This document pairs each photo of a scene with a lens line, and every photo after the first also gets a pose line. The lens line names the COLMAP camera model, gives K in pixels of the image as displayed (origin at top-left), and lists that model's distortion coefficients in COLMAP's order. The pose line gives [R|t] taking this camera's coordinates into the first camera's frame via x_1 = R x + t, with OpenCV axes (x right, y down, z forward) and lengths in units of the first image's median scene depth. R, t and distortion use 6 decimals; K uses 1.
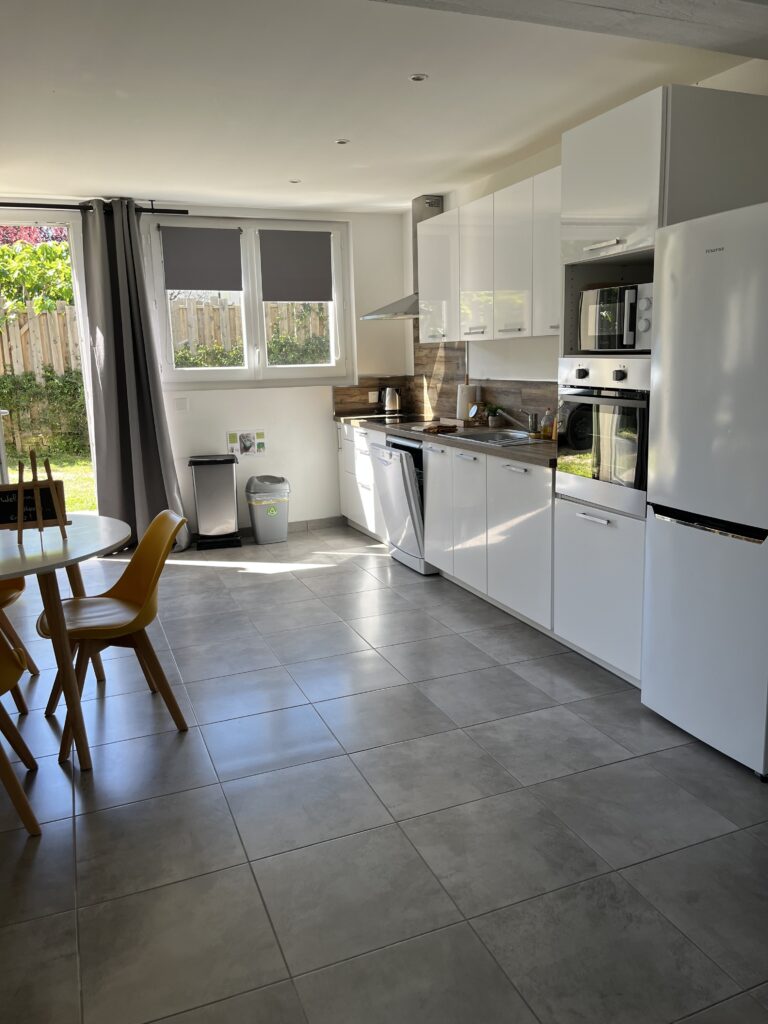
lens RADIAL K [[775.4, 0, 383.7], [0, 775.4, 511.5], [0, 0, 1]] dist [0.024652, -0.044968]
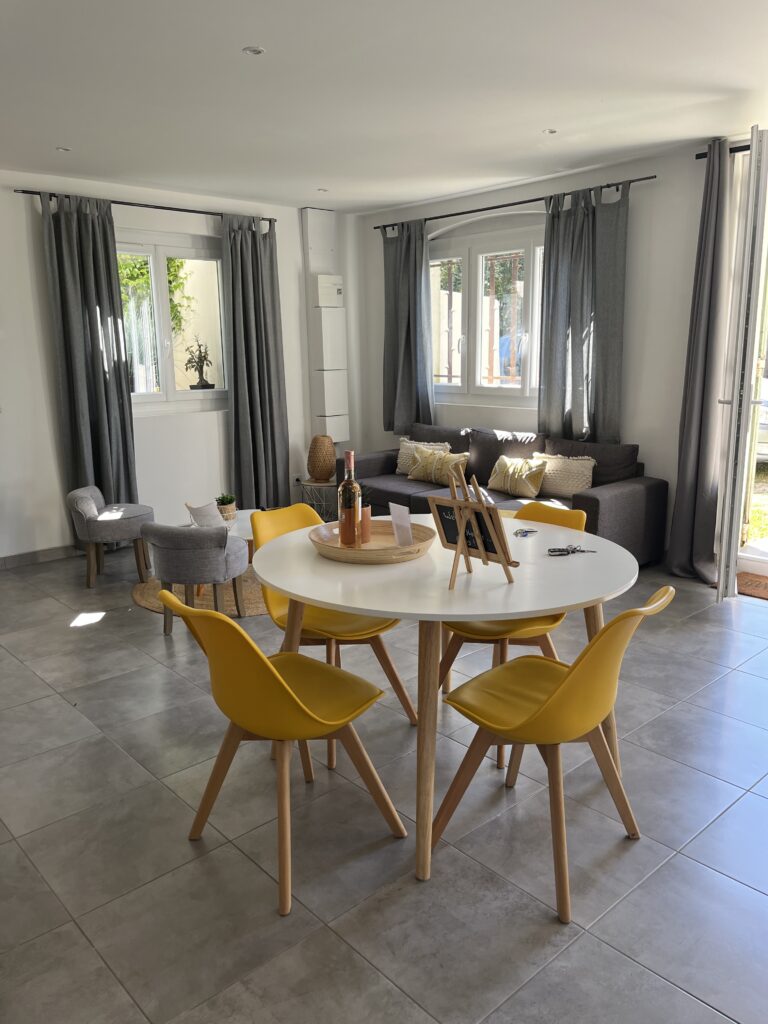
lens RADIAL K [[775.4, 0, 383.3], [0, 775.4, 510.2], [0, 0, 1]] dist [0.024652, -0.044968]
pose [[0.340979, 0.221586, -0.913583, 0.212929], [-0.176748, 0.969603, 0.169205, -0.137505], [0.923306, 0.103778, 0.369779, 0.614415]]
